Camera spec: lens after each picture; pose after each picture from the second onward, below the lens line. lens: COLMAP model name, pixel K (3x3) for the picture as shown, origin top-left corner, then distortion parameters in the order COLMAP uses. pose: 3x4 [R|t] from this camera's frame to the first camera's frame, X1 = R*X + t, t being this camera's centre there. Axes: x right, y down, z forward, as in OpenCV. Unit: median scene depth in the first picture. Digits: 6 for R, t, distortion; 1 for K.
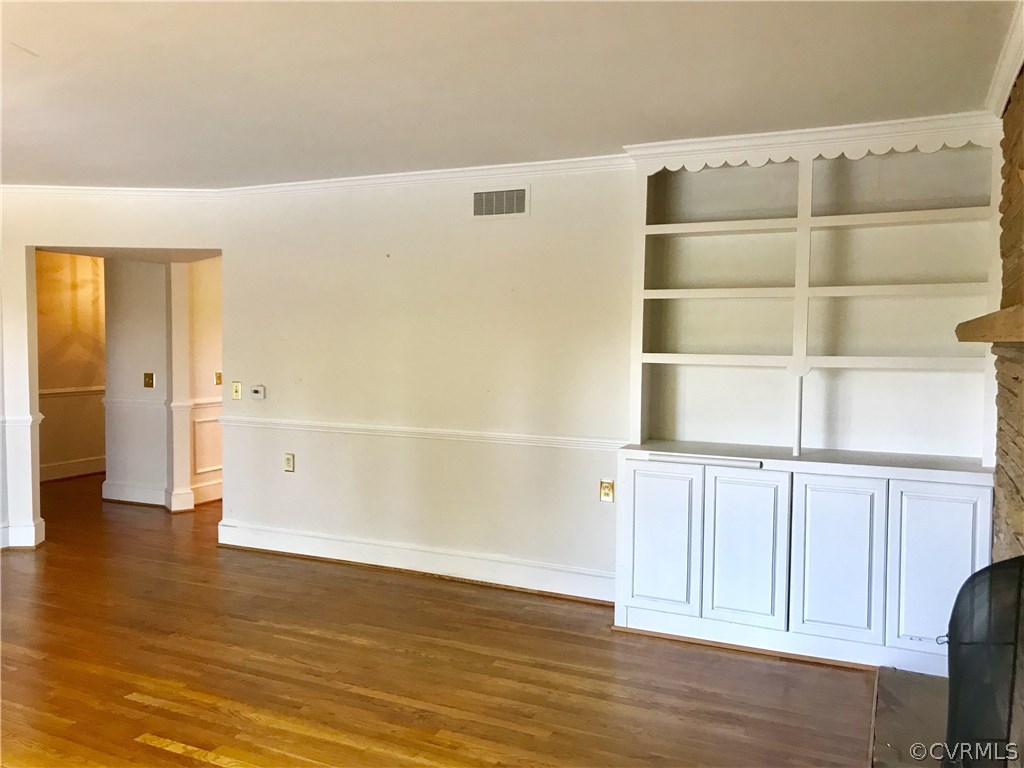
lens RADIAL K [[846.3, 0, 507.6], [0, 846.3, 368.9], [0, 0, 1]] dist [0.038179, -0.038712]
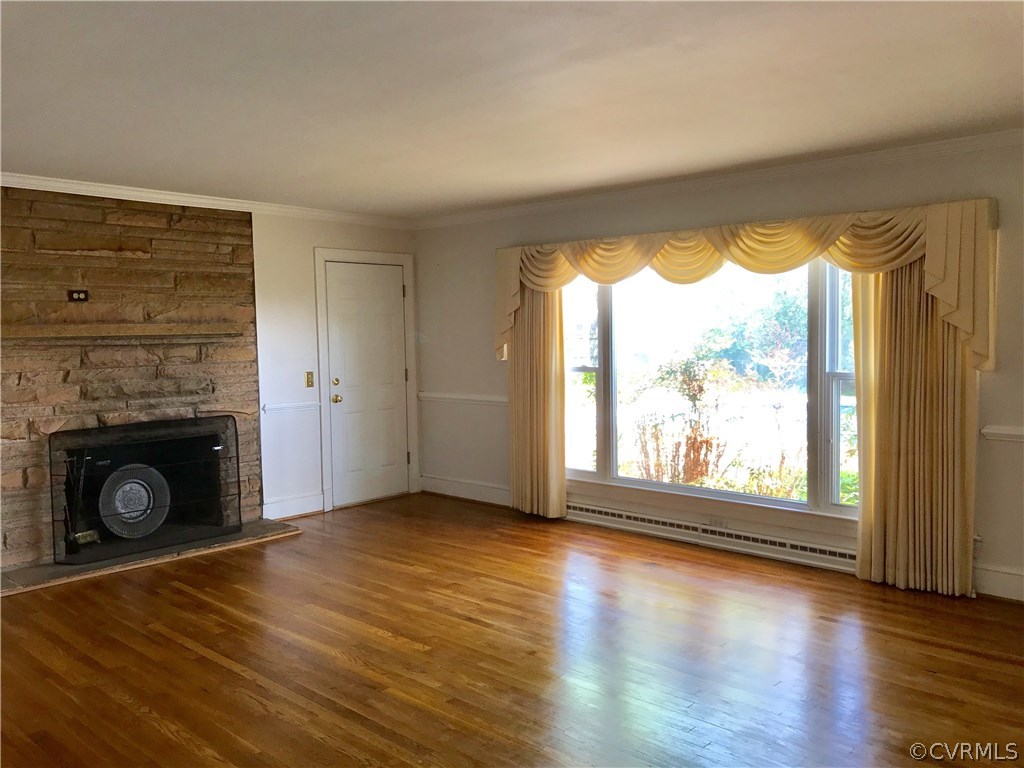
lens RADIAL K [[846.3, 0, 520.2], [0, 846.3, 376.4], [0, 0, 1]] dist [0.038179, -0.038712]
pose [[-0.959694, -0.012373, 0.280773, -0.700183], [0.015305, 0.995247, 0.096169, -0.071687], [-0.280629, 0.096591, -0.954944, 1.631290]]
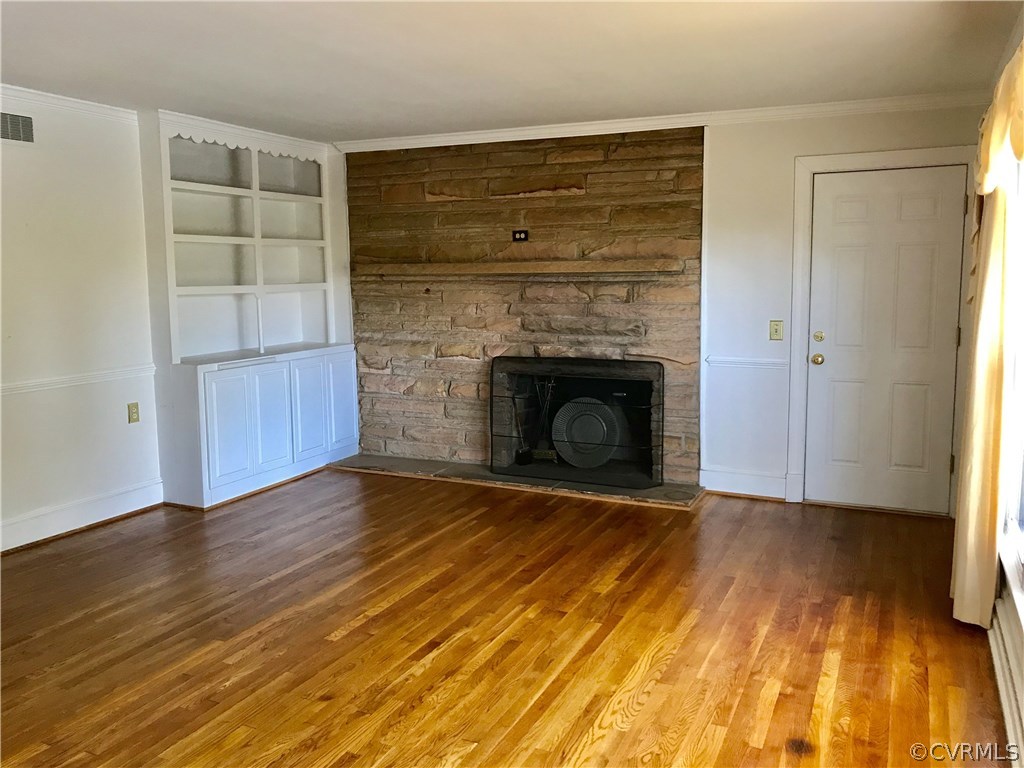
lens RADIAL K [[846.3, 0, 504.3], [0, 846.3, 382.7], [0, 0, 1]] dist [0.038179, -0.038712]
pose [[-0.005882, -0.140949, 0.989999, -1.137408], [0.045927, 0.988934, 0.141070, -0.036384], [-0.998927, 0.046298, 0.000656, 0.579603]]
